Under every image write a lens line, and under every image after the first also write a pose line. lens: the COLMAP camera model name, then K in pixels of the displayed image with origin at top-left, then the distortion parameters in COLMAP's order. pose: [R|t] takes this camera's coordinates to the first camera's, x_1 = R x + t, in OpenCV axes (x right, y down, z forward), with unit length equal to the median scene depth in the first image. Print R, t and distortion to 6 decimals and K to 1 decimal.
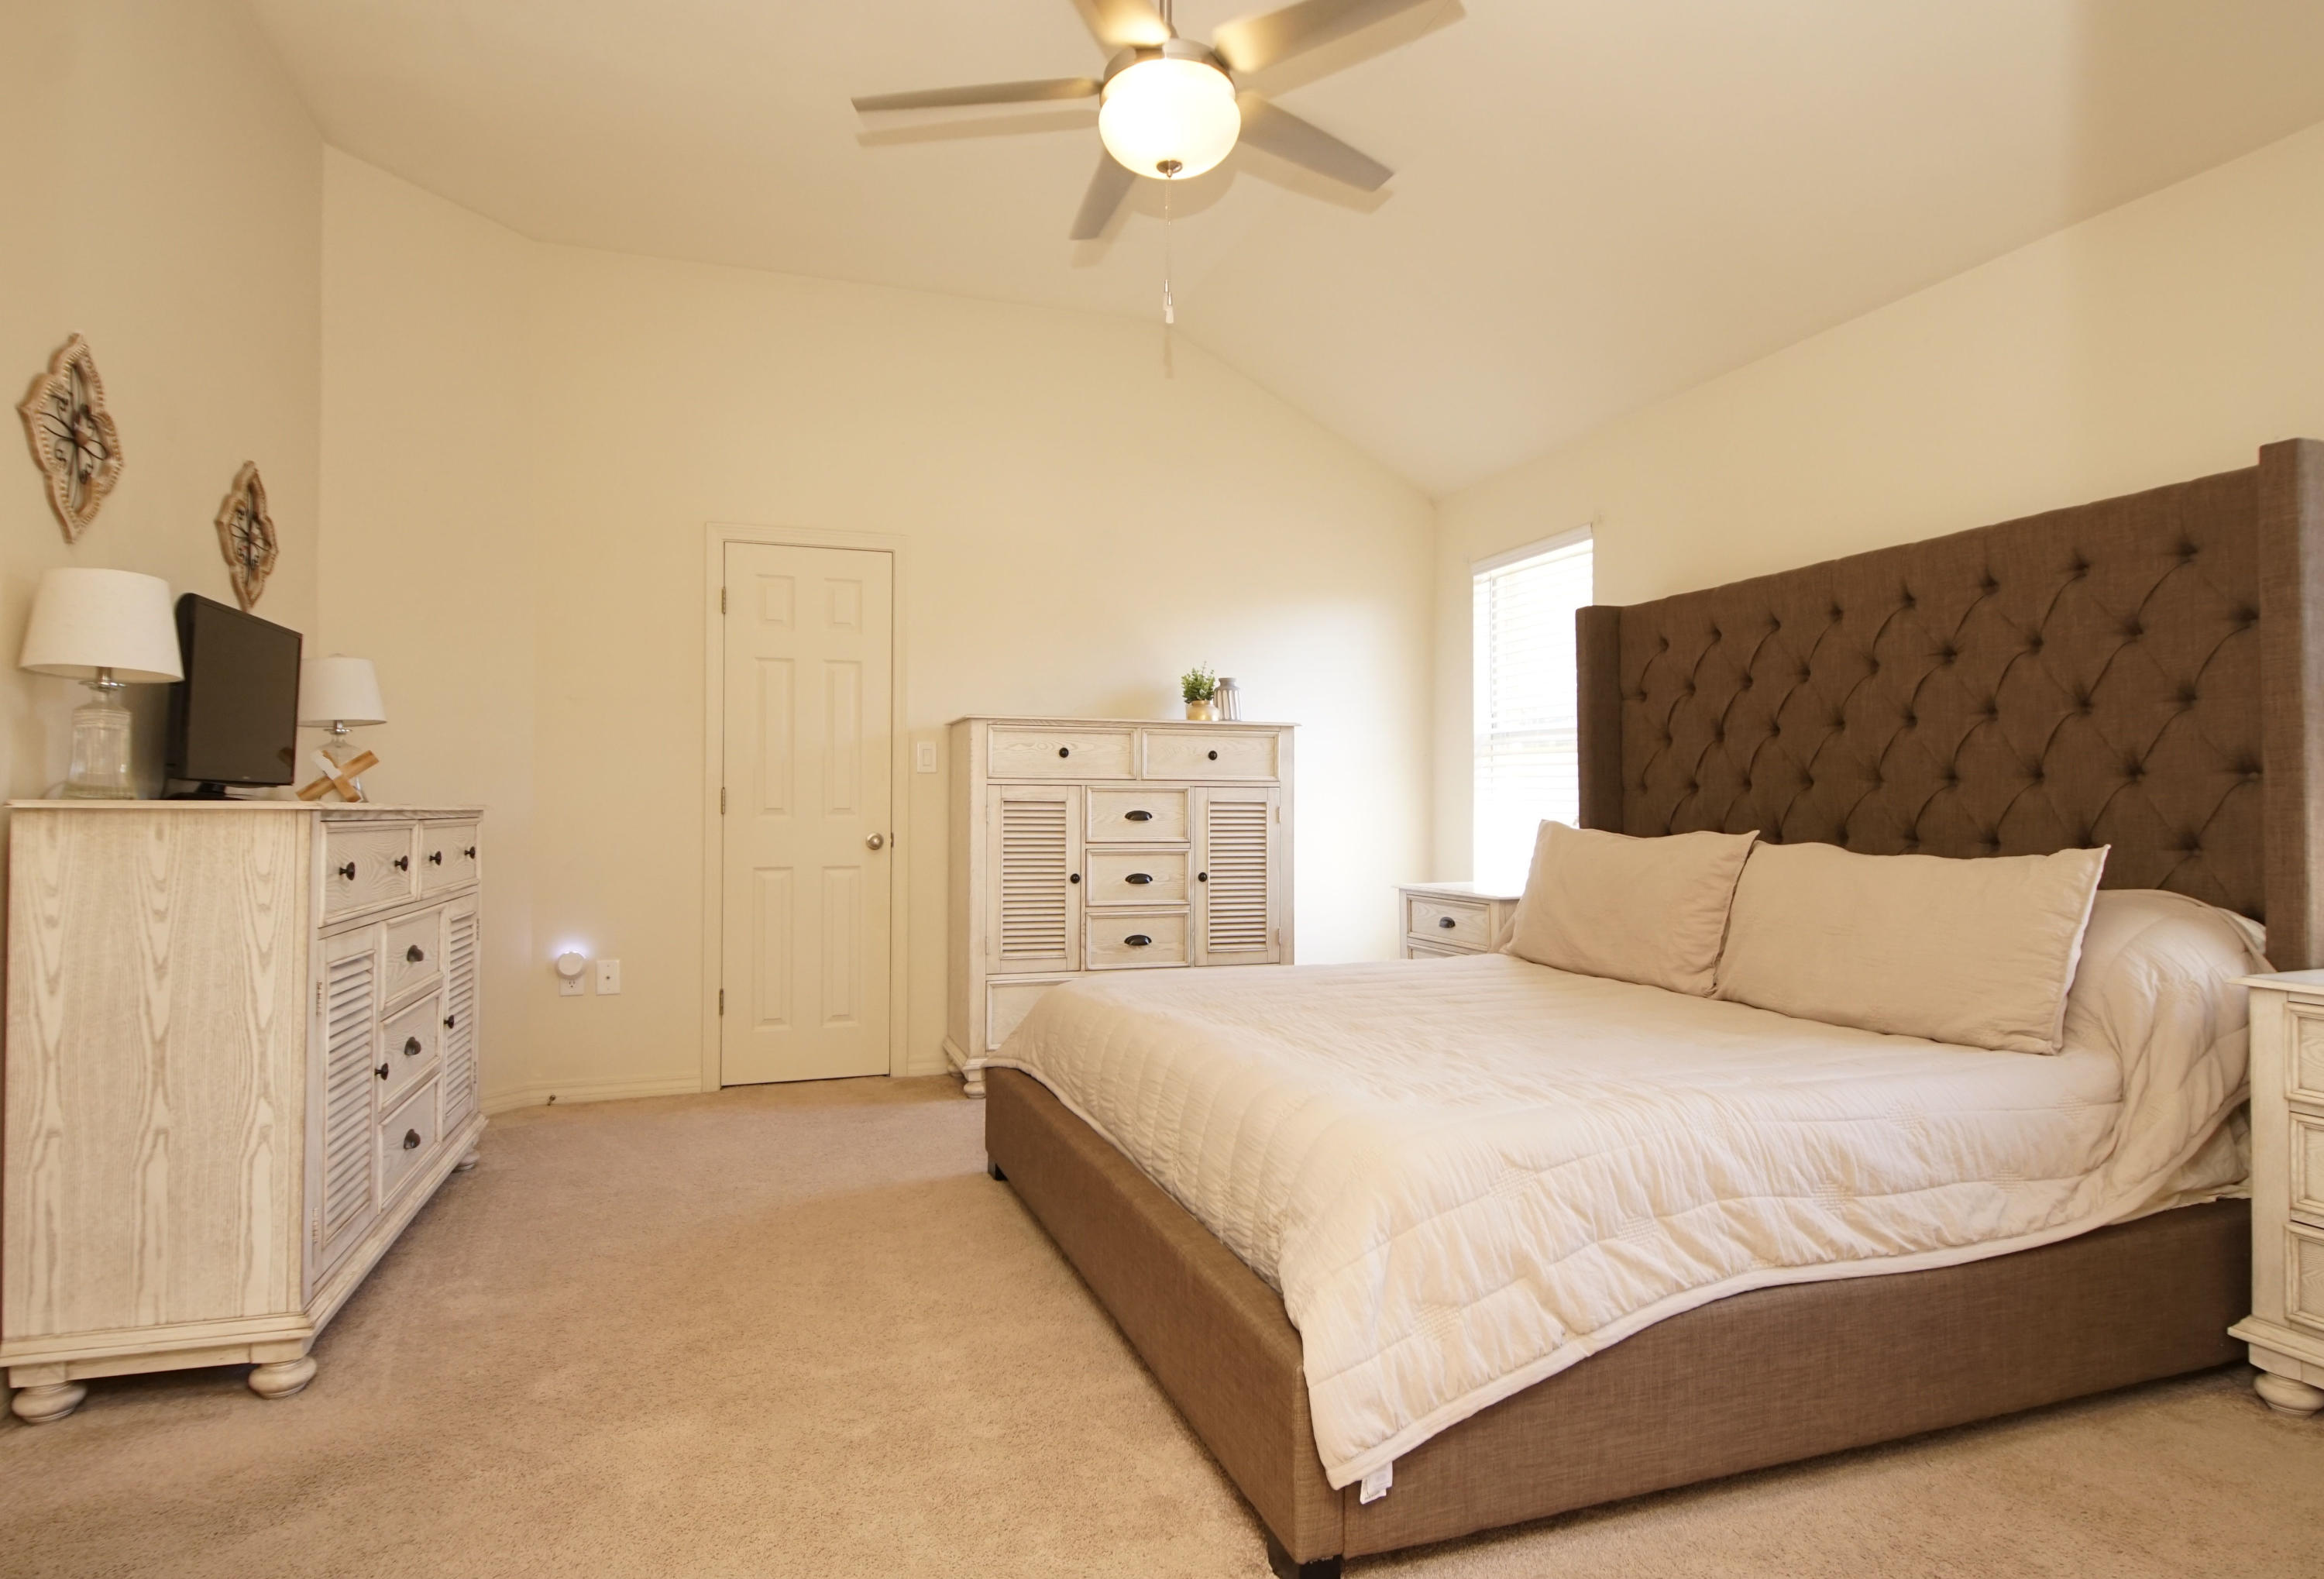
lens RADIAL K [[1281.0, 0, 1159.6], [0, 1281.0, 797.1], [0, 0, 1]] dist [0.018458, -0.001547]
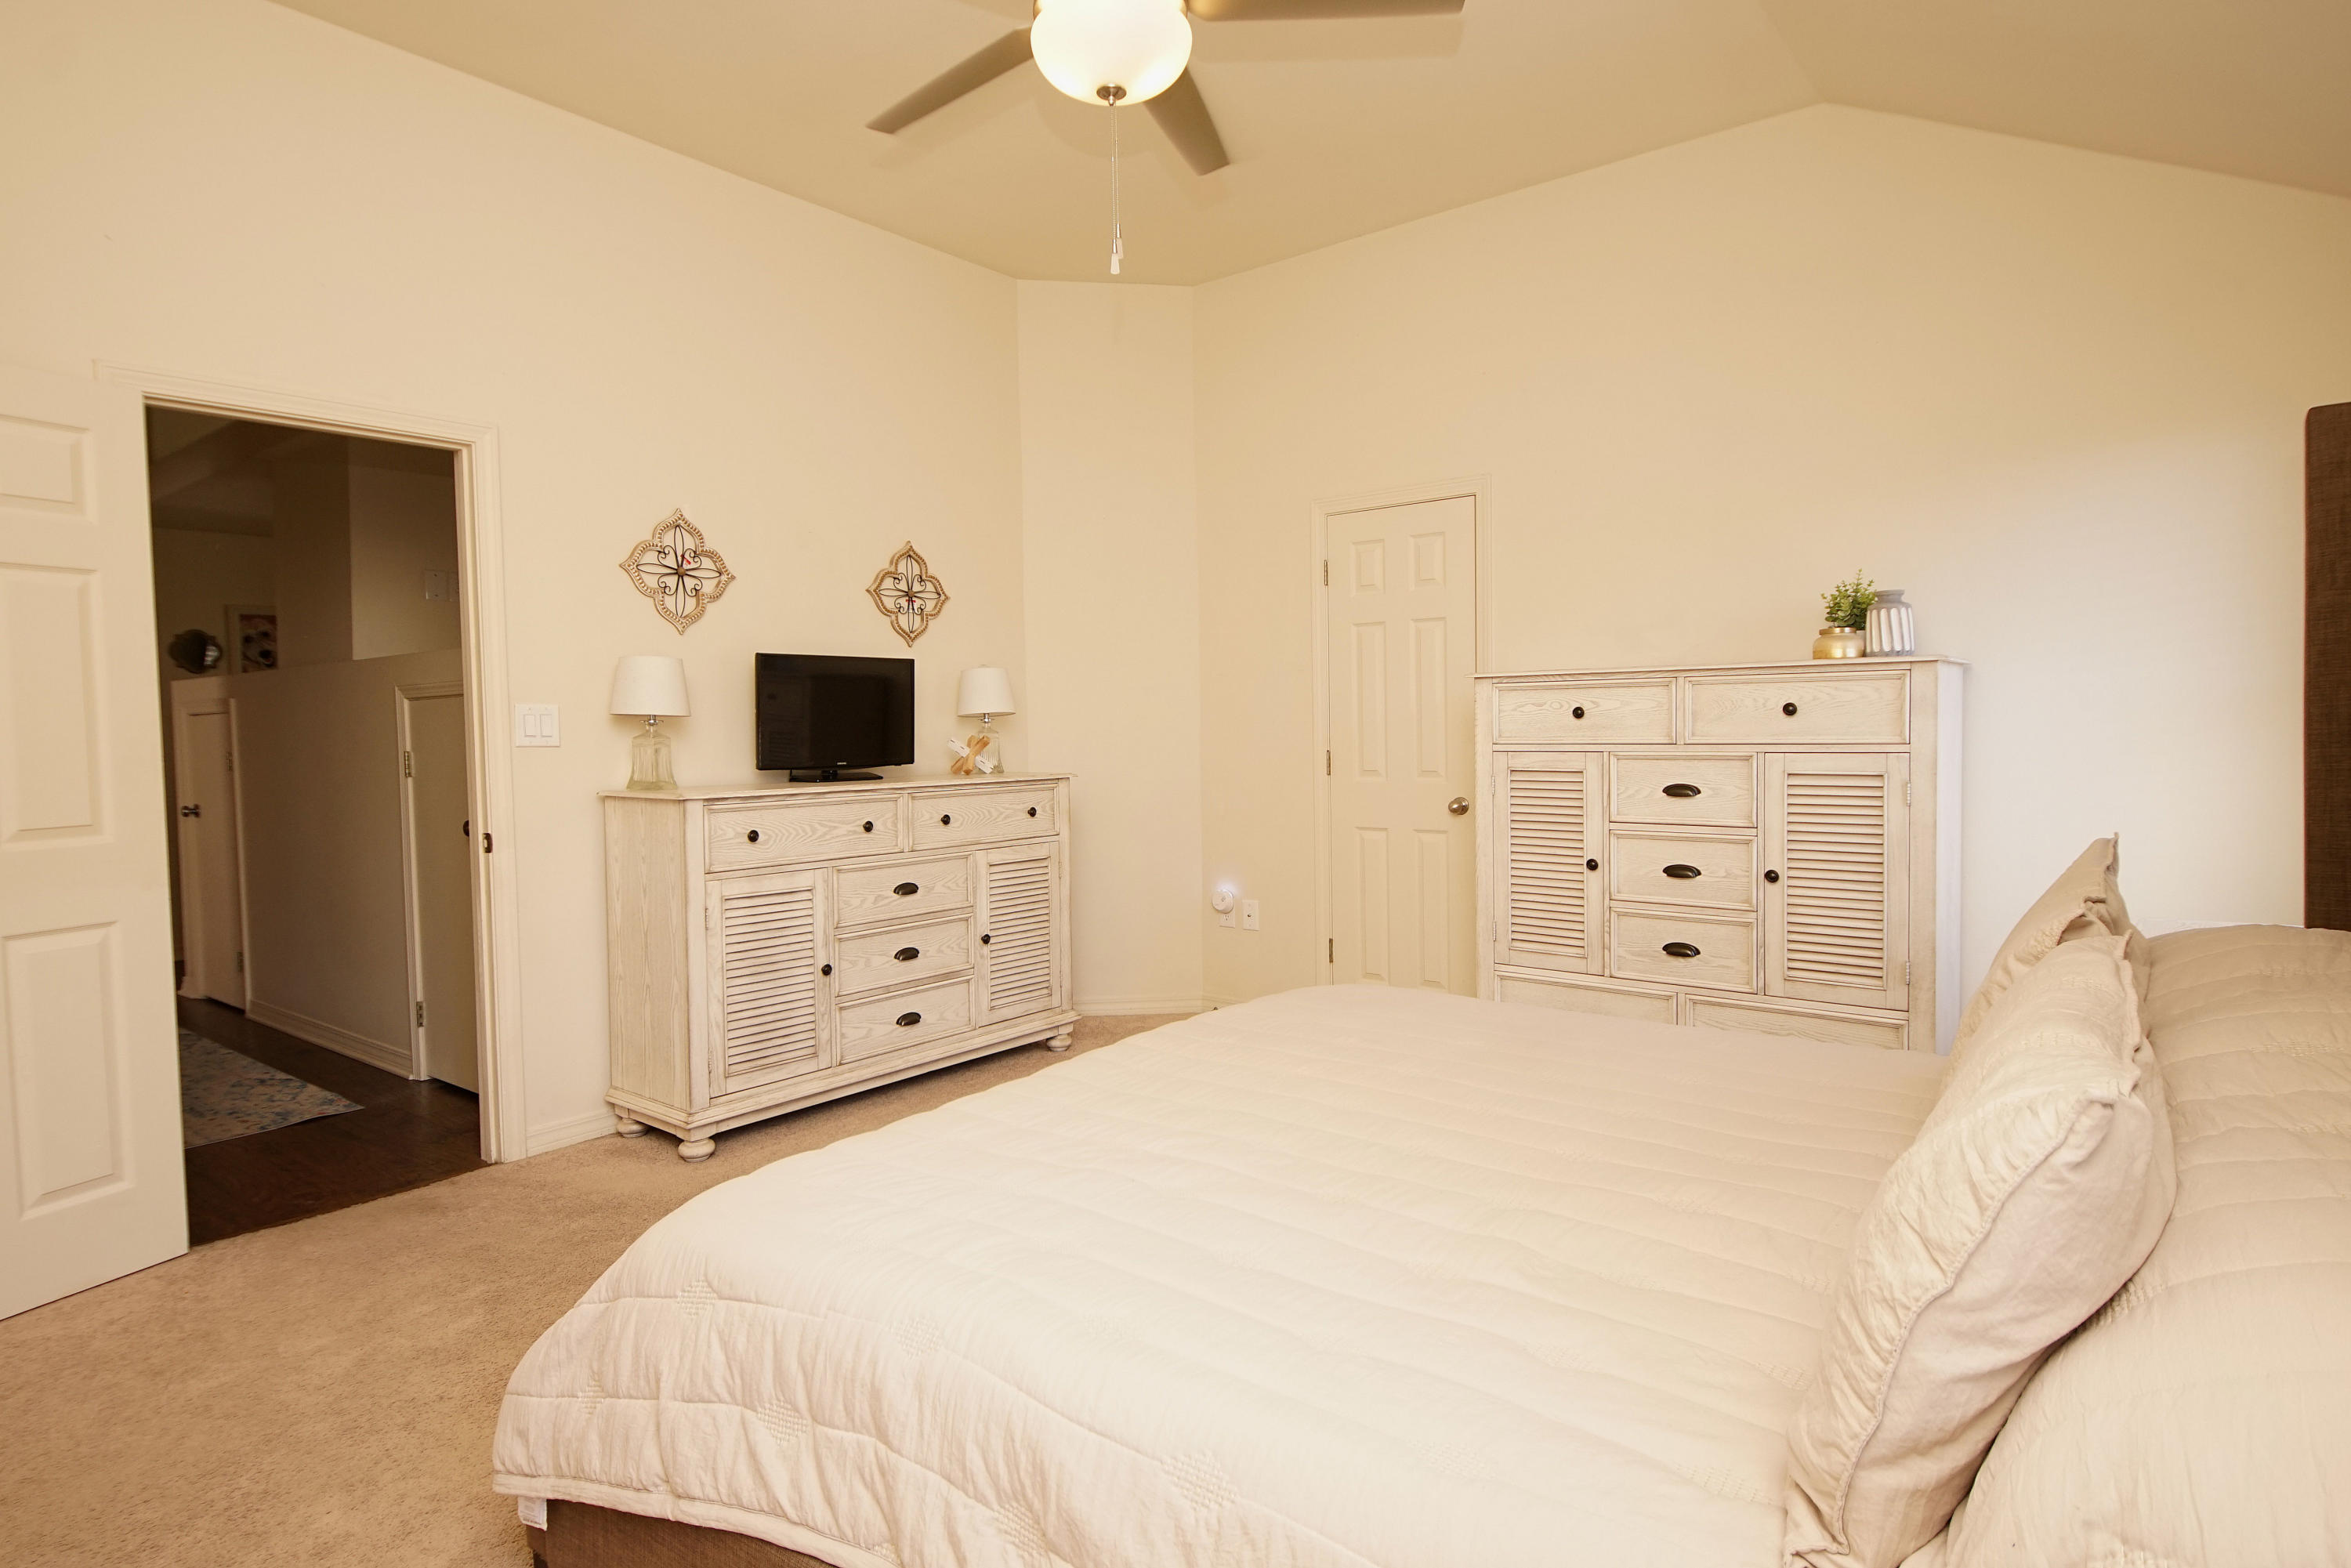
lens RADIAL K [[1268.3, 0, 1174.1], [0, 1268.3, 776.2], [0, 0, 1]] dist [0.030416, -0.029659]
pose [[0.537627, 0.025621, -0.842793, 0.481194], [0.022615, 0.998740, 0.044789, -0.036454], [0.842879, -0.043140, 0.536370, 0.334249]]
